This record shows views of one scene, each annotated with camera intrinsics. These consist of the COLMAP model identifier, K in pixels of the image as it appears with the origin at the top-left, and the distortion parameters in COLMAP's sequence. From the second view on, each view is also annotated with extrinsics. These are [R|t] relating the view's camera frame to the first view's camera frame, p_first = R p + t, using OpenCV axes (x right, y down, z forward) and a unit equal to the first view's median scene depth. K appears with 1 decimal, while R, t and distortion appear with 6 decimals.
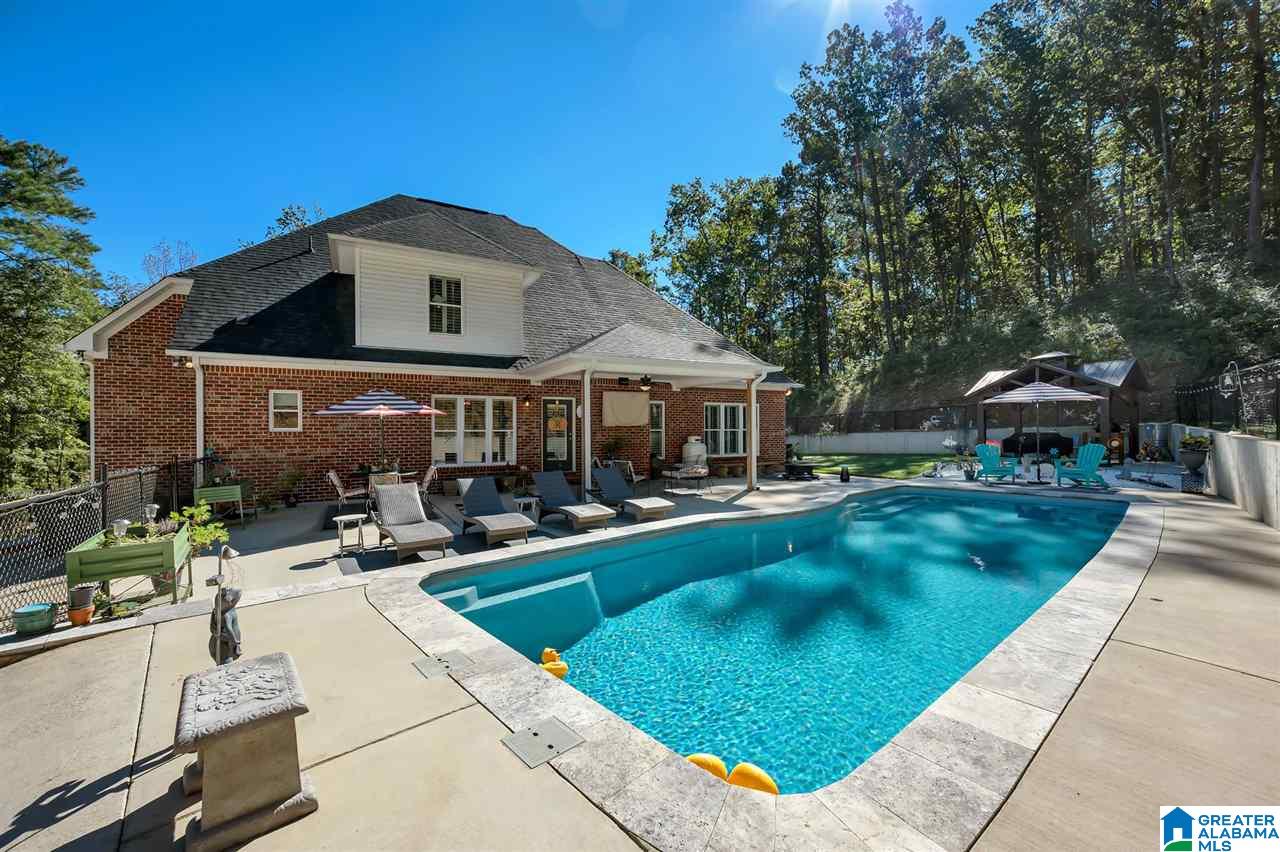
lens RADIAL K [[505.0, 0, 636.9], [0, 505.0, 433.6], [0, 0, 1]] dist [-0.001445, -0.000332]
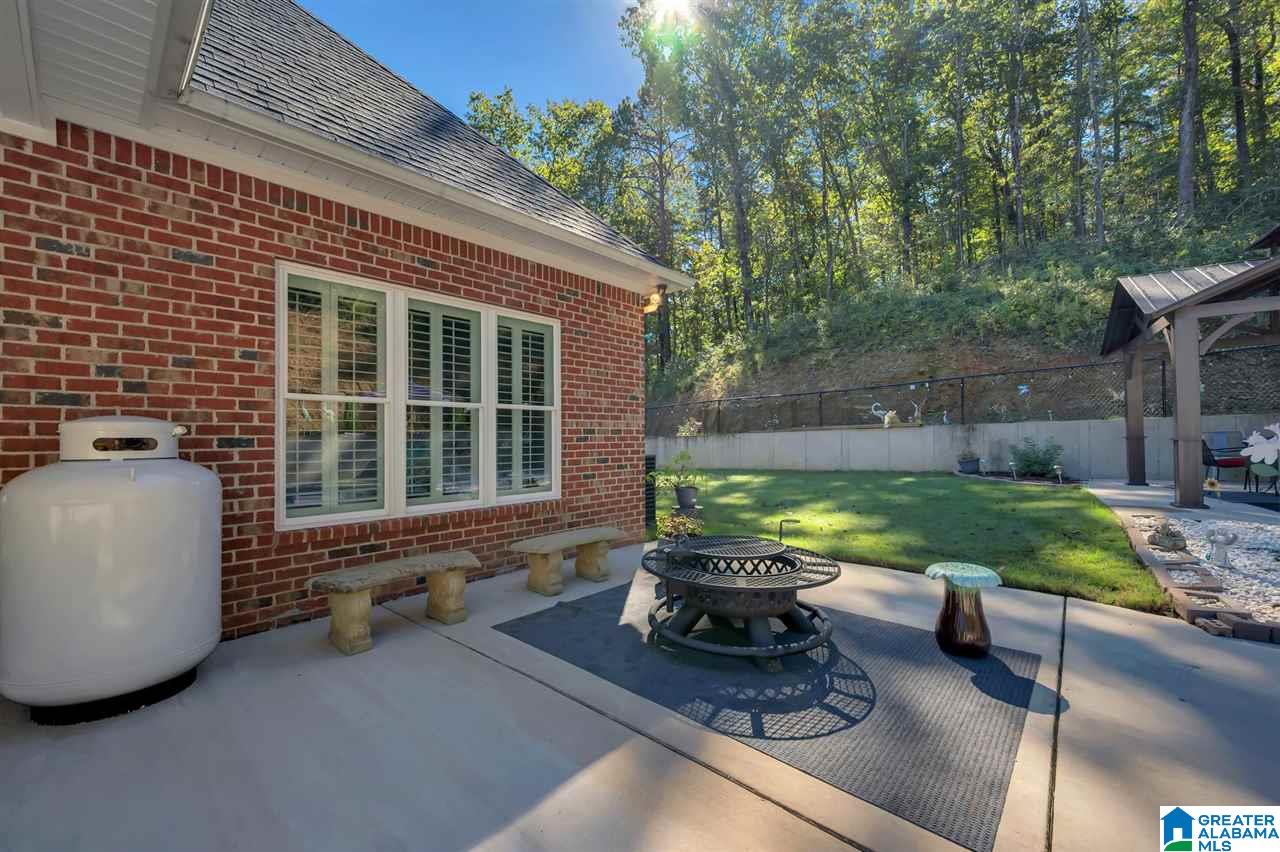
lens RADIAL K [[505.0, 0, 640.7], [0, 505.0, 434.0], [0, 0, 1]] dist [-0.001445, -0.000332]
pose [[0.946441, 0.002442, 0.322867, 0.174783], [0.001938, 0.999910, -0.013243, 0.009326], [-0.322870, 0.013160, 0.946352, 0.649517]]
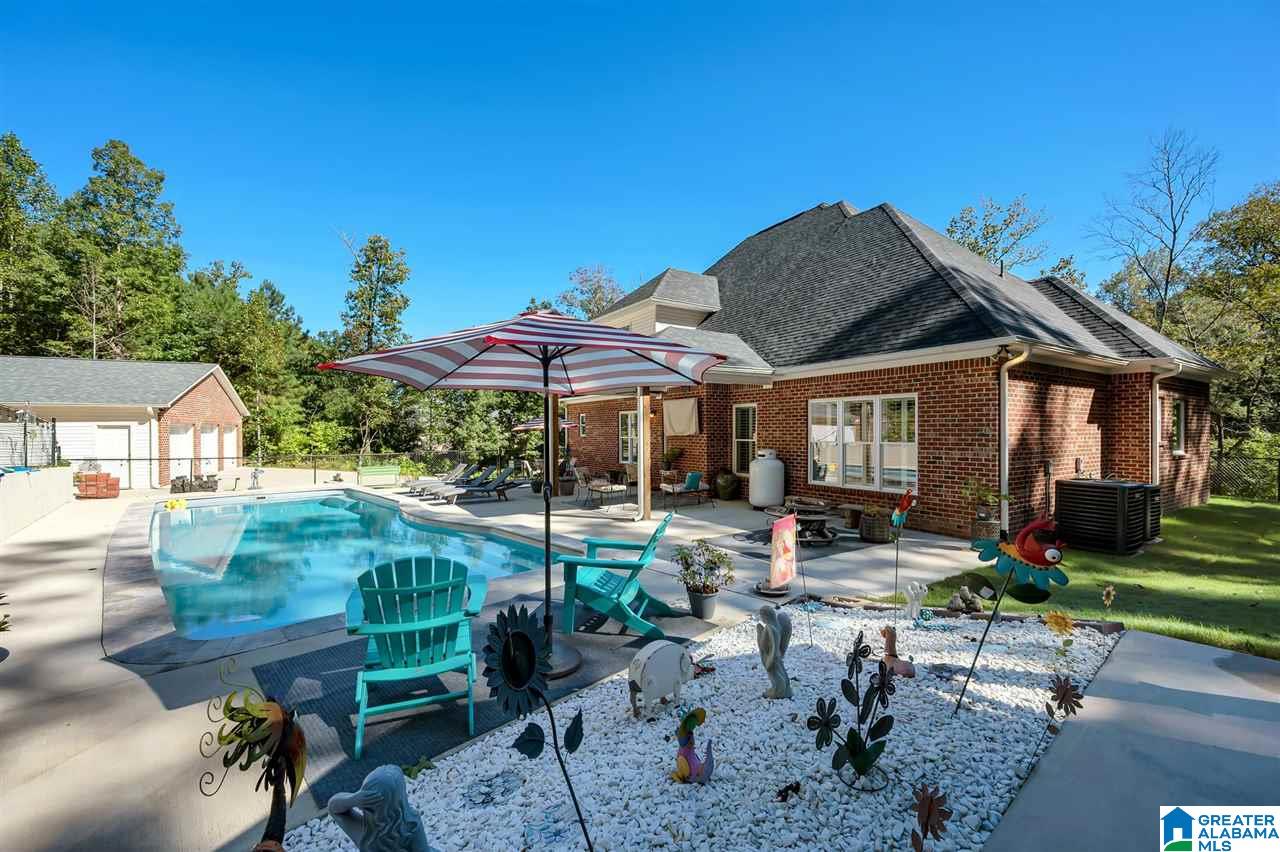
lens RADIAL K [[505.0, 0, 638.0], [0, 505.0, 434.2], [0, 0, 1]] dist [-0.001445, -0.000332]
pose [[0.041010, 0.015243, -0.999042, 0.662015], [-0.001588, 0.999883, 0.015191, -0.022872], [0.999157, 0.000963, 0.041029, 0.641754]]
